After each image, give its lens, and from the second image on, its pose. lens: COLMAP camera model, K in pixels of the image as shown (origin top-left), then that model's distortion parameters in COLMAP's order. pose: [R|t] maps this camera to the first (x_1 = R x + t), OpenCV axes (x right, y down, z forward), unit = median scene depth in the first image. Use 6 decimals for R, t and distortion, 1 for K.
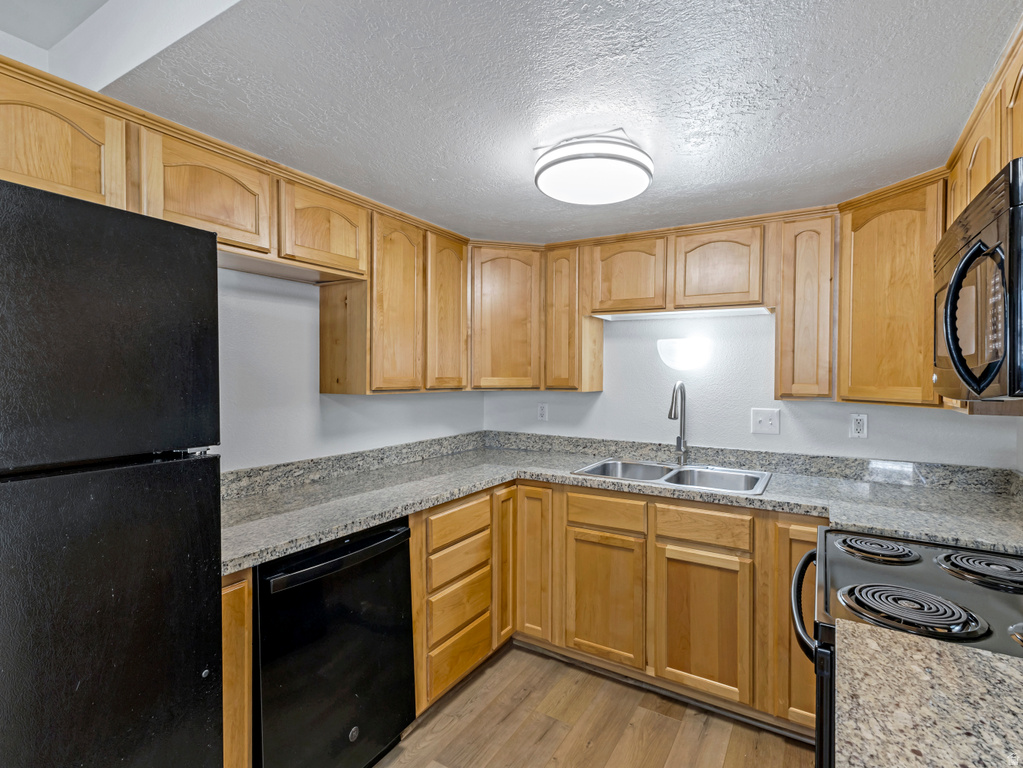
lens RADIAL K [[508.0, 0, 514.8], [0, 508.0, 380.7], [0, 0, 1]] dist [0.011087, 0.000155]
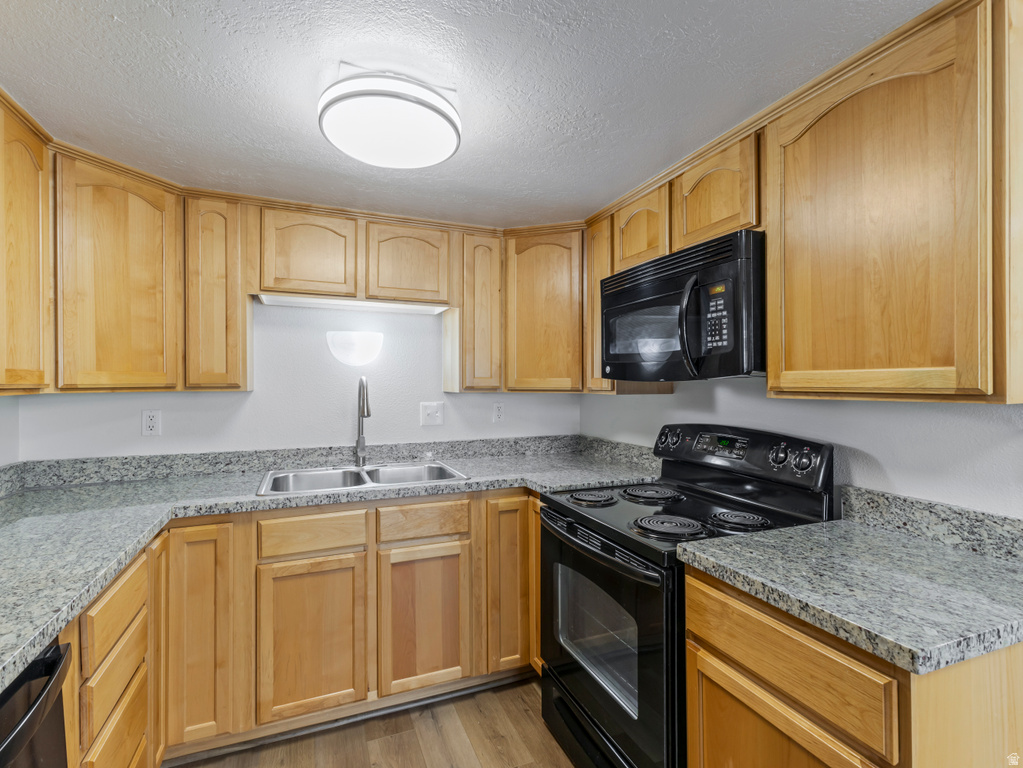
lens RADIAL K [[508.0, 0, 514.8], [0, 508.0, 380.7], [0, 0, 1]] dist [0.011087, 0.000155]
pose [[0.590576, -0.004586, 0.806969, -0.303690], [0.014722, 0.999879, -0.005093, 0.019464], [-0.806847, 0.014888, 0.590572, 0.249330]]
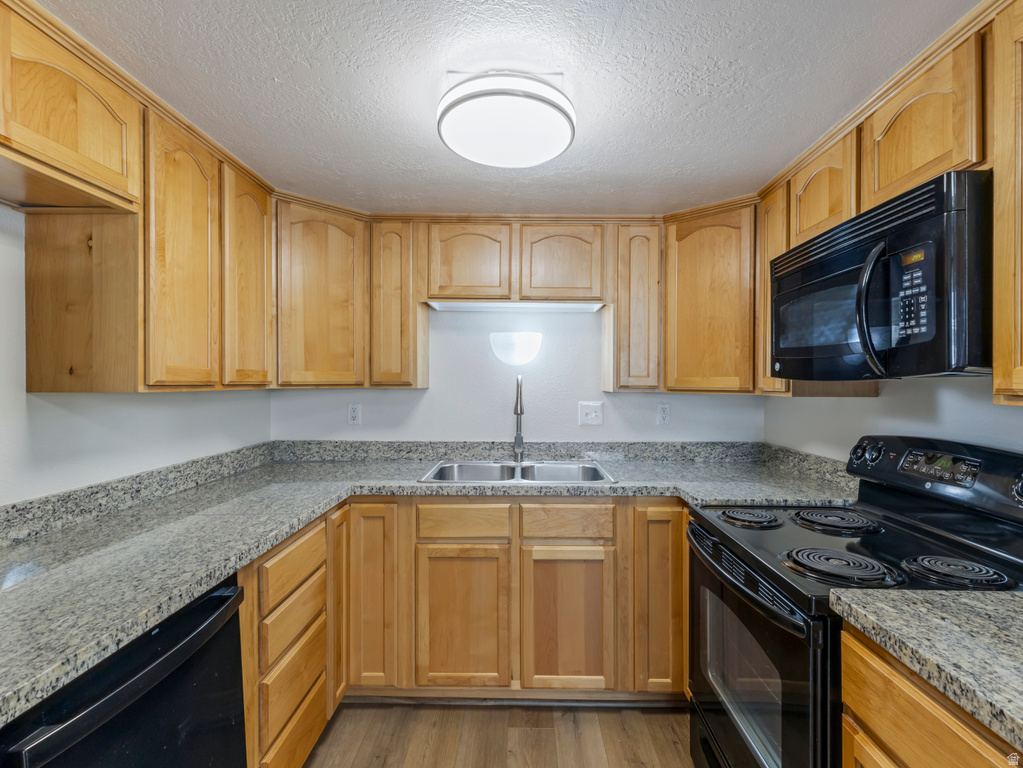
lens RADIAL K [[503.5, 0, 515.6], [0, 503.5, 383.9], [0, 0, 1]] dist [0.010015, -0.000910]
pose [[0.861647, -0.006179, 0.507471, -0.193908], [0.008636, 0.999960, -0.002488, 0.021523], [-0.507435, 0.006526, 0.861665, 0.197634]]
